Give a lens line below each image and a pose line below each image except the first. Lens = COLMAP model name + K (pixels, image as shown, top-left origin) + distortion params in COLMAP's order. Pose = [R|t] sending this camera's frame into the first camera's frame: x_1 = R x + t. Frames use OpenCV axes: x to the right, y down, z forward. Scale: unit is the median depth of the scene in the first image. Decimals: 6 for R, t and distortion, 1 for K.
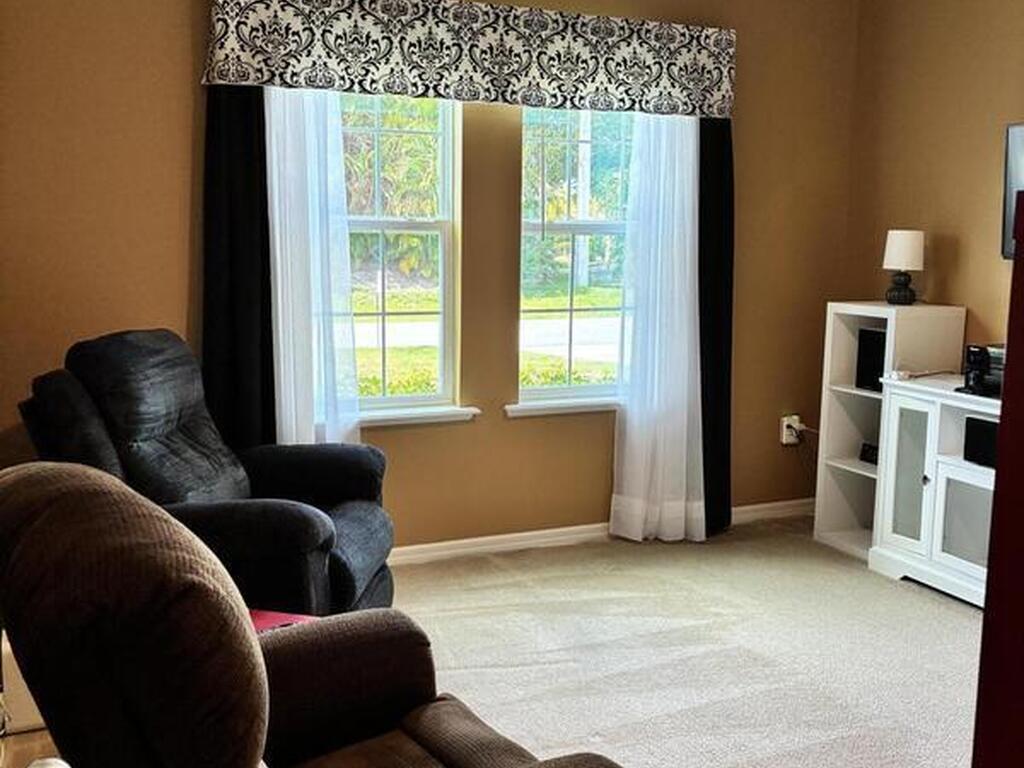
lens RADIAL K [[966.9, 0, 512.6], [0, 966.9, 373.5], [0, 0, 1]] dist [0.071052, 0.000000]
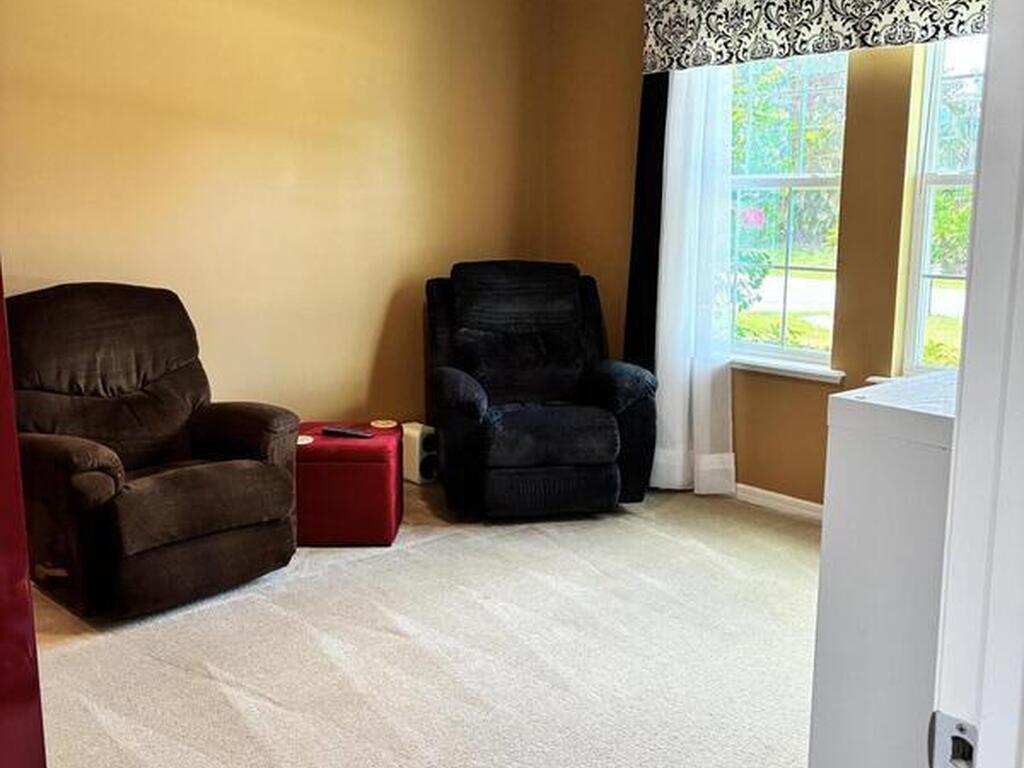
lens RADIAL K [[1039.9, 0, 511.9], [0, 1039.9, 389.5], [0, 0, 1]] dist [0.030417, 0.000000]
pose [[0.332178, 0.161885, -0.929220, 0.949391], [-0.128037, 0.983782, 0.125620, -0.041159], [0.934486, 0.077246, 0.347518, 0.392705]]
